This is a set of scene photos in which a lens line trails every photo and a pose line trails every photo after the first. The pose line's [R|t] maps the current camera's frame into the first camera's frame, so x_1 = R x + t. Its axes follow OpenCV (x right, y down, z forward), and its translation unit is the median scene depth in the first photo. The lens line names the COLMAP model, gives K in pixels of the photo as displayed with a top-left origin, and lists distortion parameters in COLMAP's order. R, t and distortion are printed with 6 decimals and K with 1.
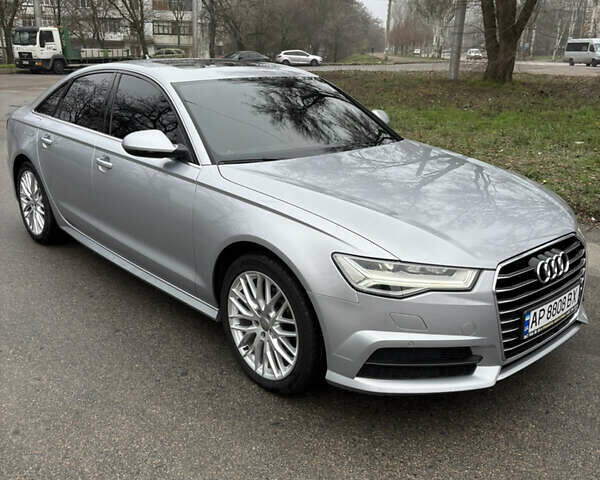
lens RADIAL K [[627.8, 0, 299.6], [0, 627.8, 240.0], [0, 0, 1]] dist [0.017766, 0.000000]
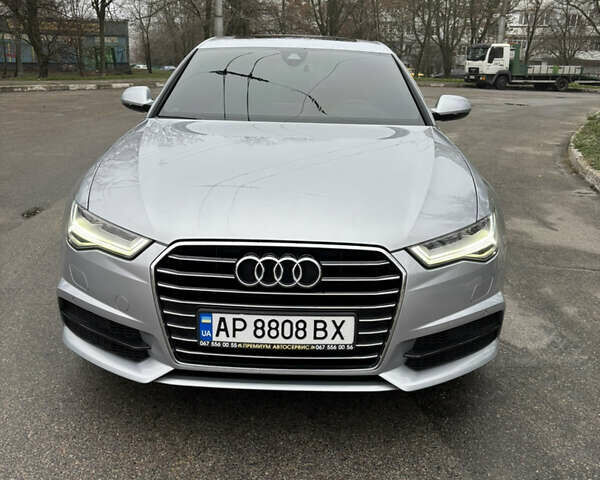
lens RADIAL K [[627.8, 0, 301.6], [0, 627.8, 239.2], [0, 0, 1]] dist [0.017766, 0.000000]
pose [[0.730208, 0.195835, -0.654557, 0.099675], [-0.219302, 0.974528, 0.046918, -0.003890], [0.647072, 0.109286, 0.754555, 0.050397]]
